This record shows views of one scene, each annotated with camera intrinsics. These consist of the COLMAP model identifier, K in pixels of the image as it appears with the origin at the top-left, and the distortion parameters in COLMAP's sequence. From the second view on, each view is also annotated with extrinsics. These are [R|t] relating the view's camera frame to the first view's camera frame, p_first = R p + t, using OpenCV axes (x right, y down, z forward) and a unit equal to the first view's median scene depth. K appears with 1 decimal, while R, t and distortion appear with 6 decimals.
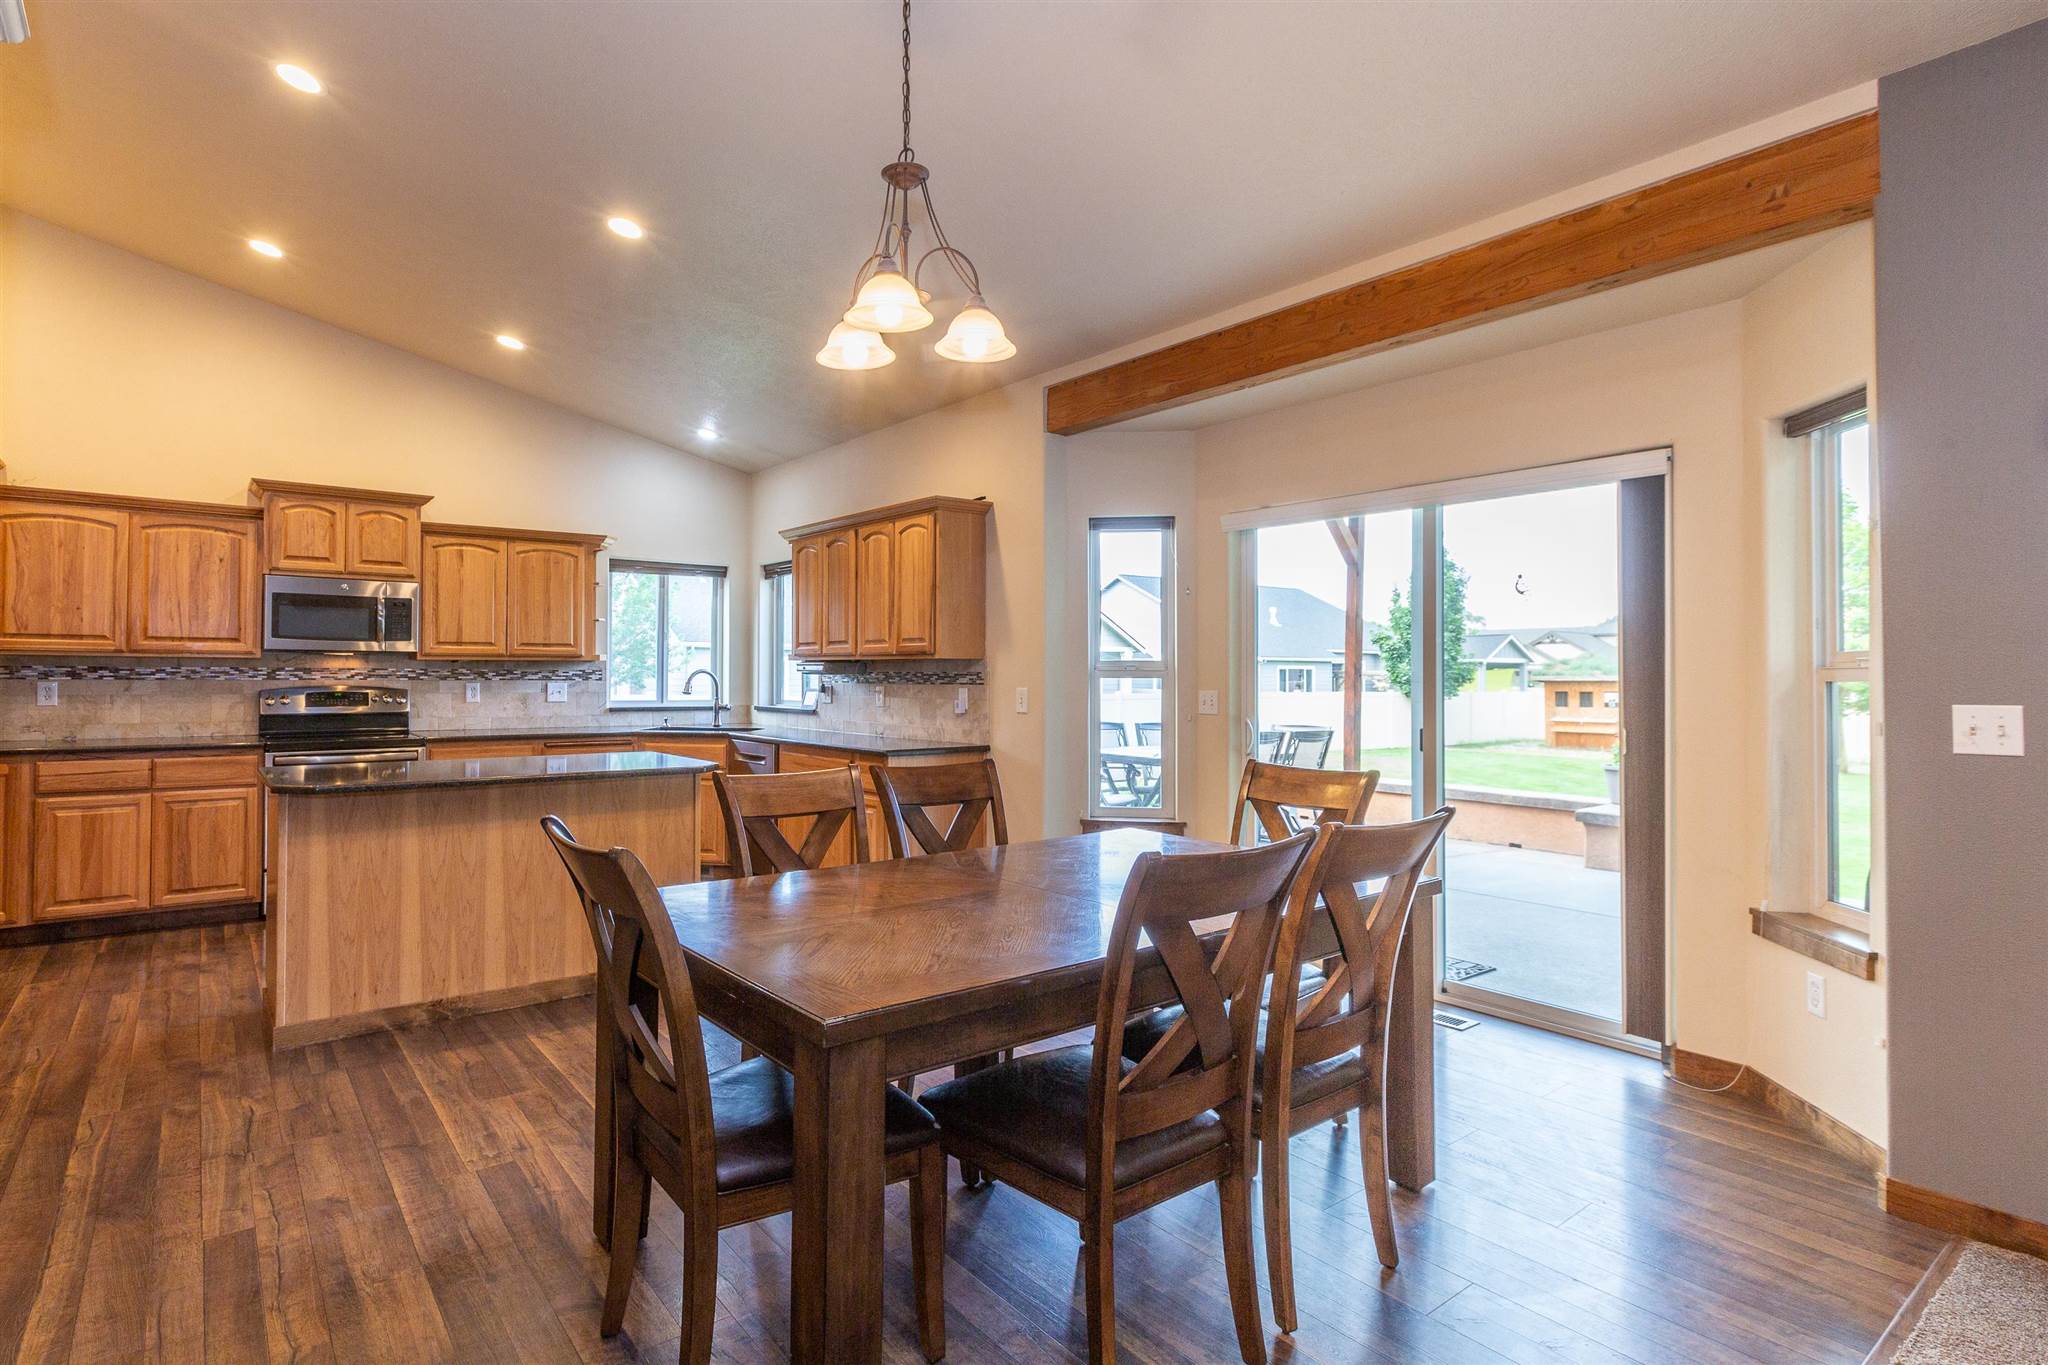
lens RADIAL K [[1030.5, 0, 958.8], [0, 1030.5, 661.0], [0, 0, 1]] dist [-0.014738, 0.001380]
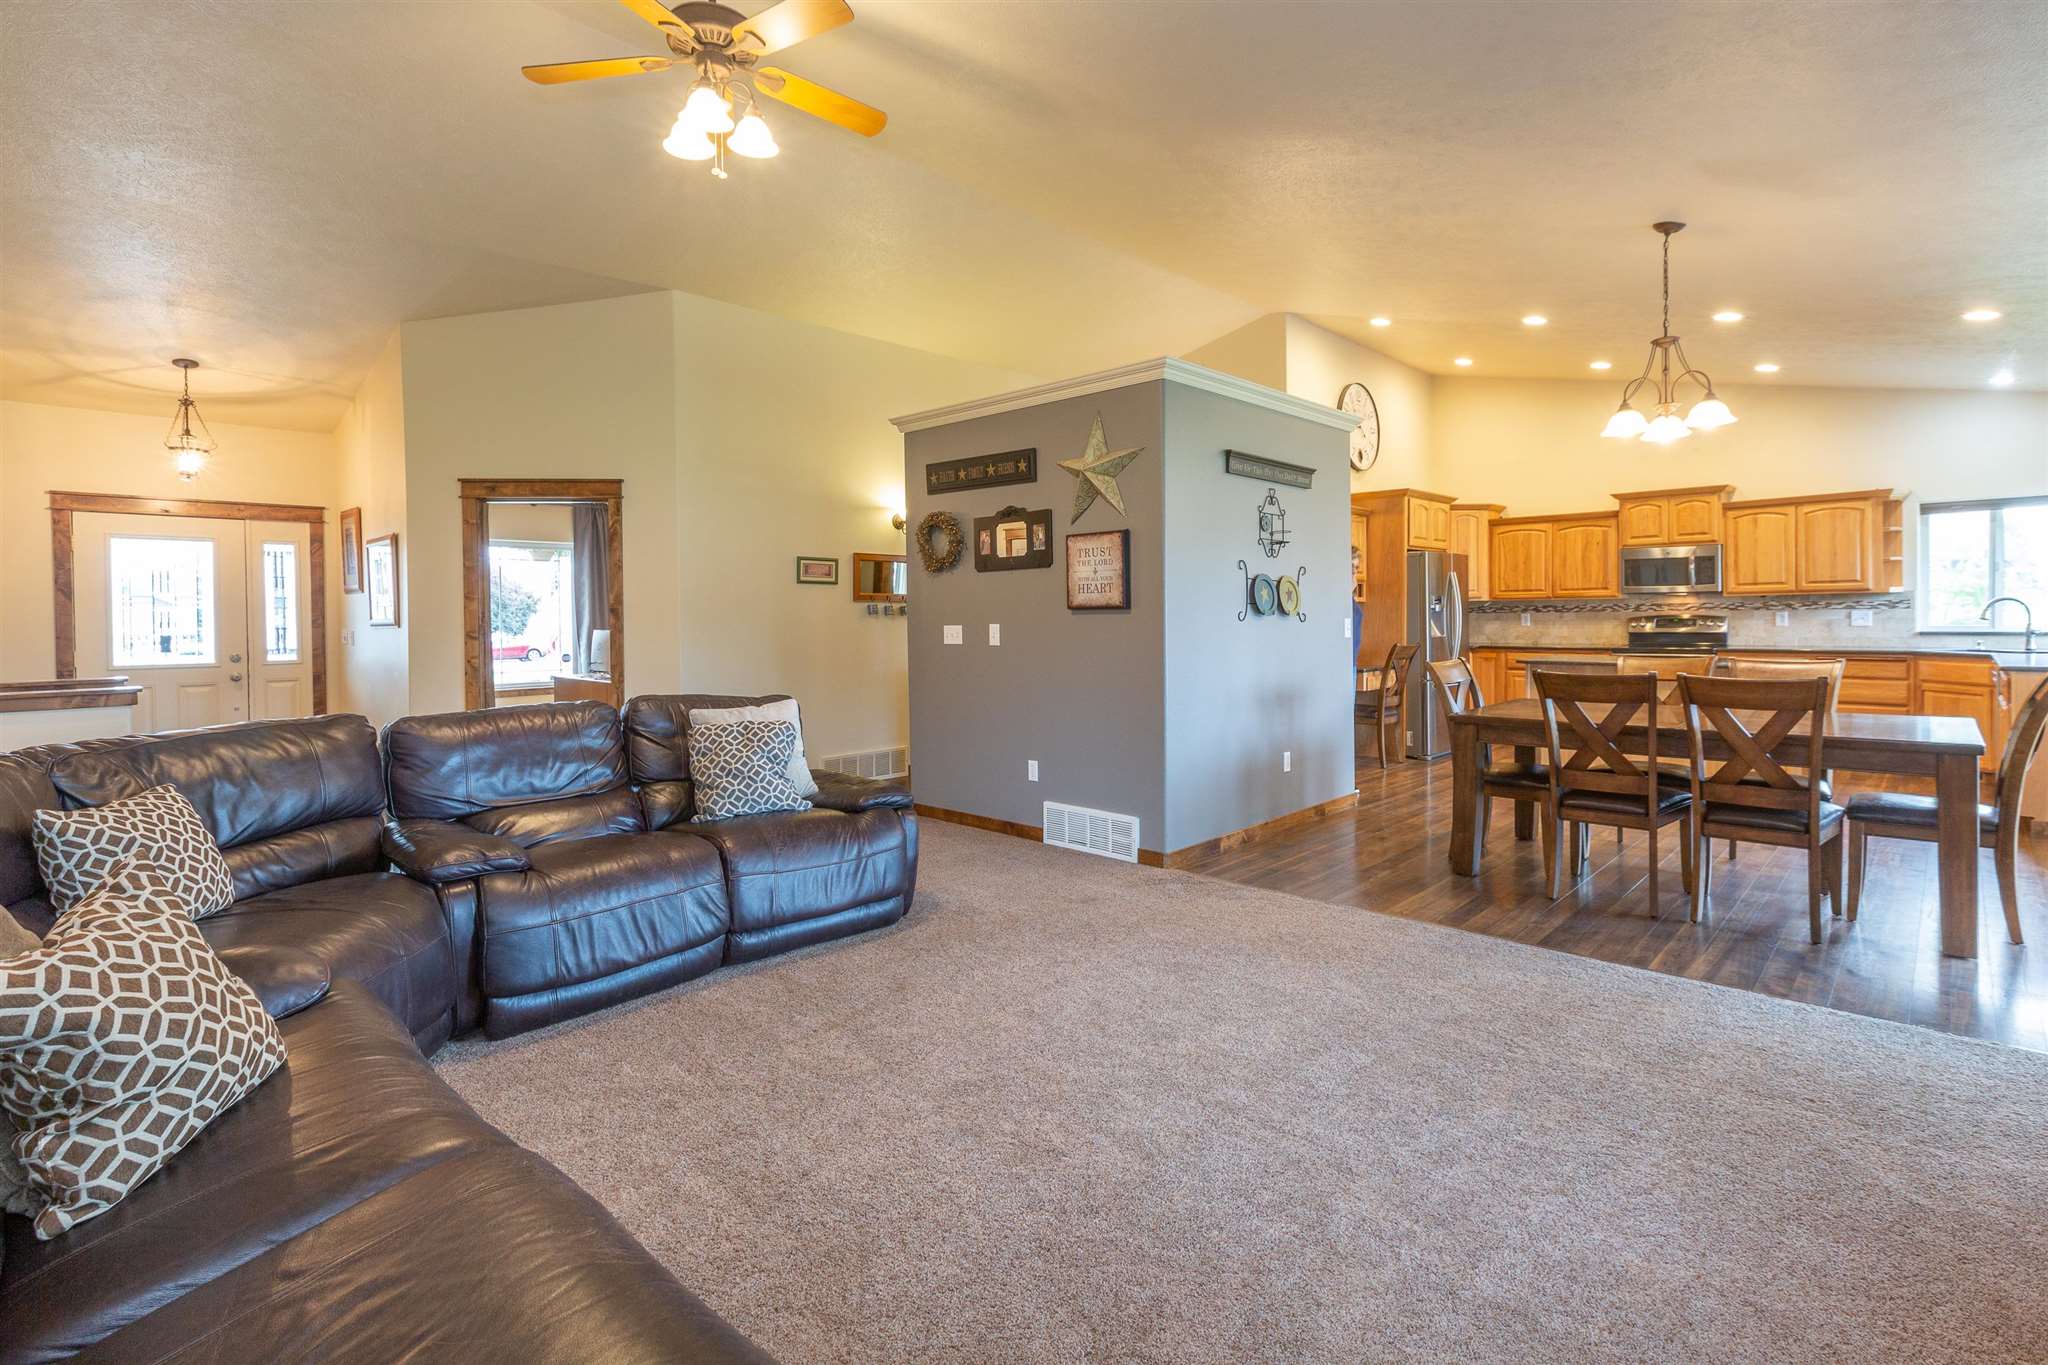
lens RADIAL K [[958.2, 0, 1025.3], [0, 958.2, 635.1], [0, 0, 1]] dist [-0.006788, -0.000051]
pose [[0.153244, 0.012722, -0.988106, 0.733763], [0.027297, 0.999481, 0.017102, 0.003610], [0.987811, -0.029593, 0.152818, -0.216548]]
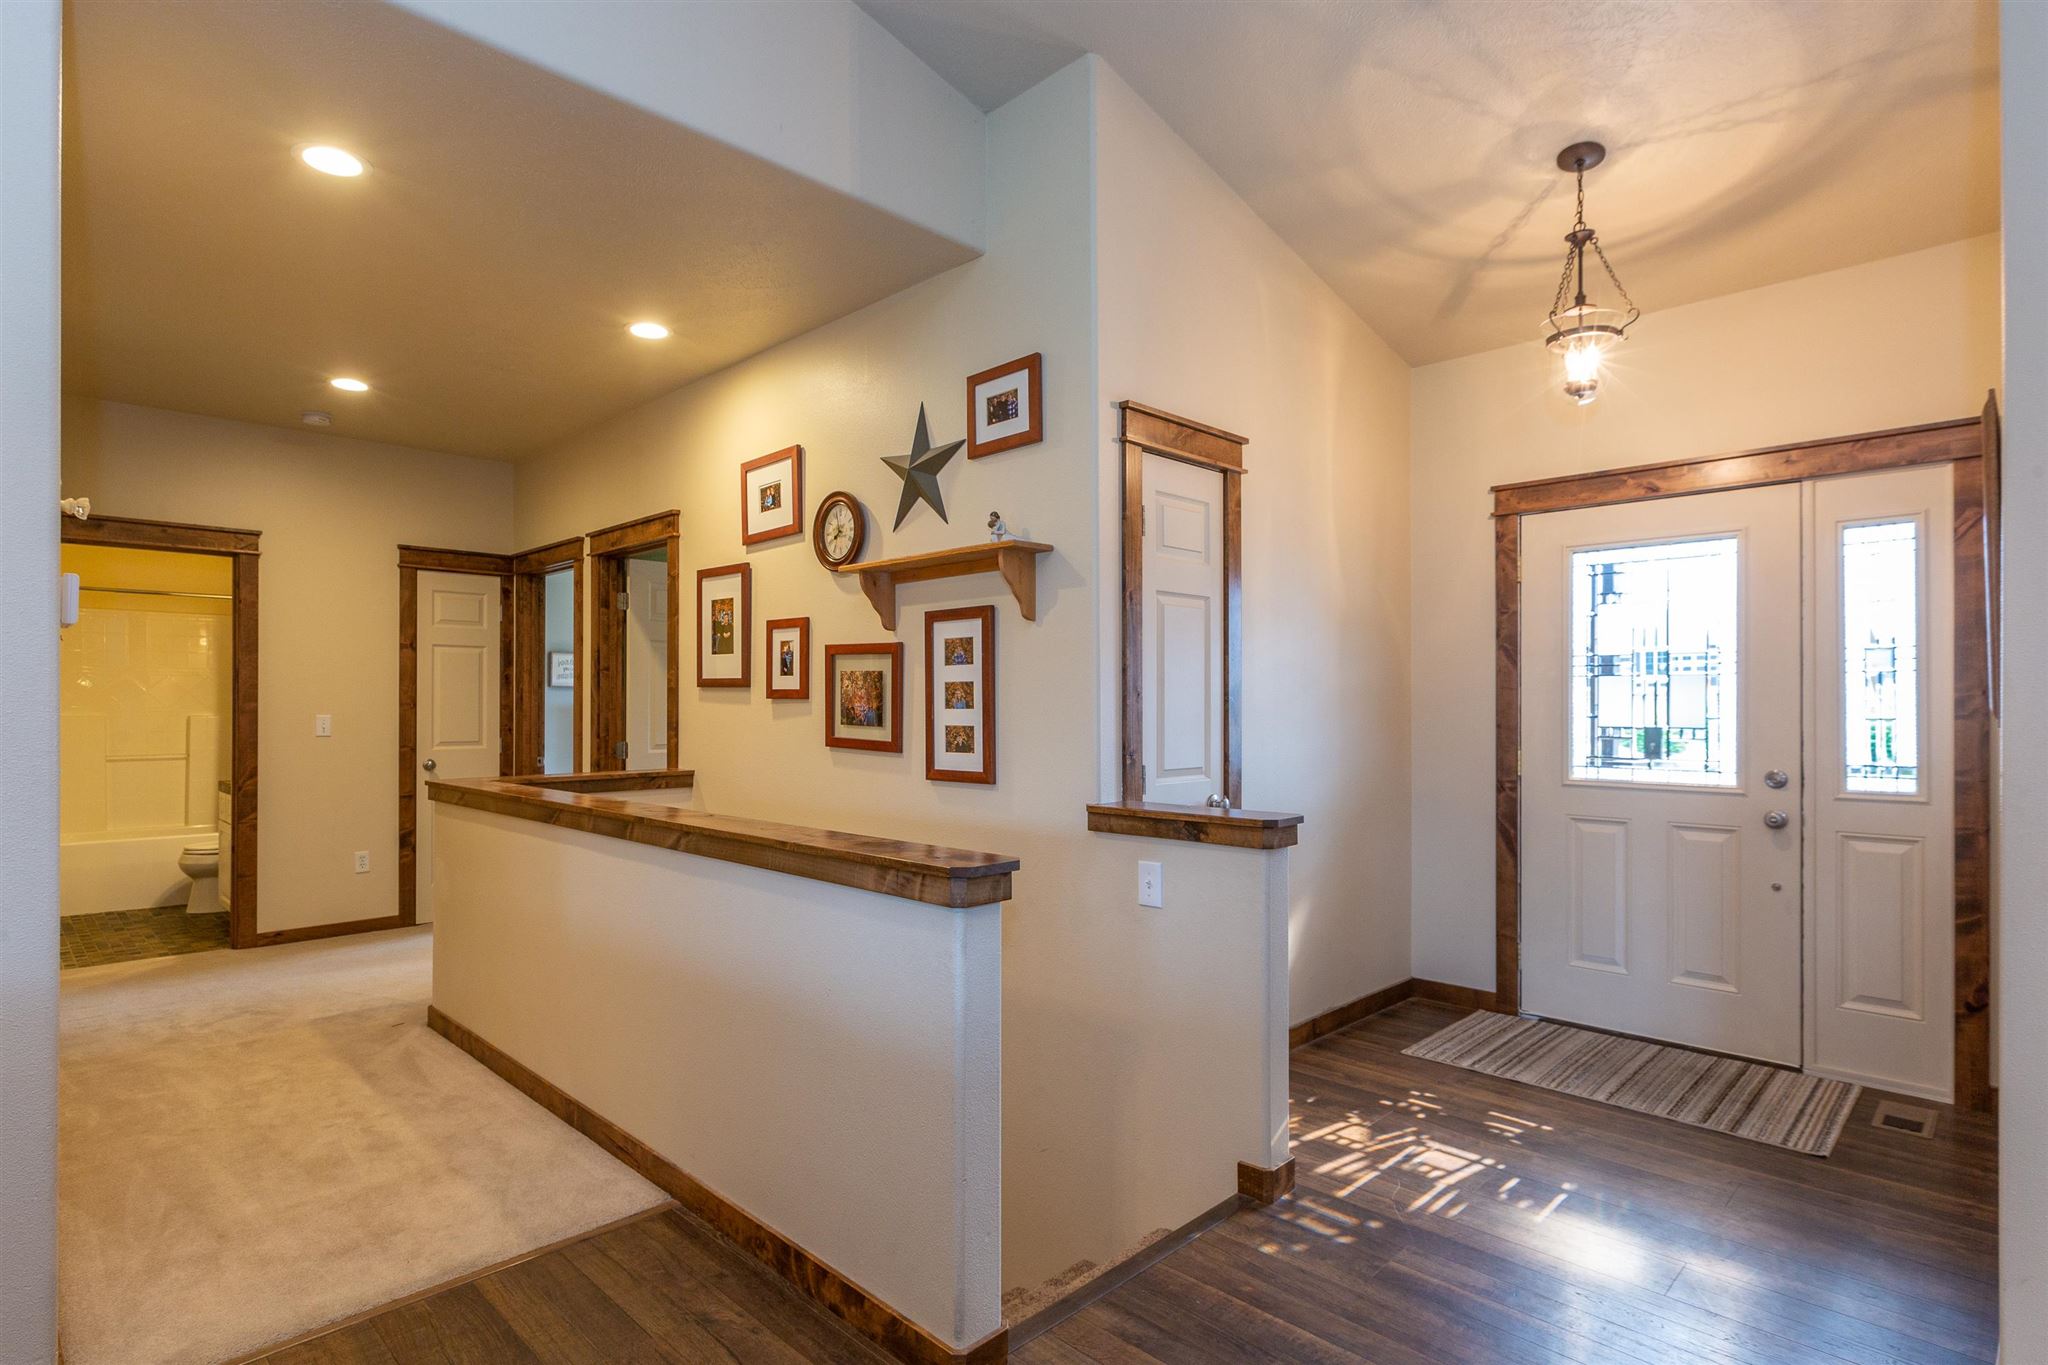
lens RADIAL K [[1030.5, 0, 1014.4], [0, 1030.5, 682.4], [0, 0, 1]] dist [-0.014738, 0.001380]
pose [[-0.989418, -0.006798, -0.144931, -0.146534], [-0.001397, 0.999302, -0.037332, -0.009247], [0.145083, -0.036735, -0.988737, -0.508075]]
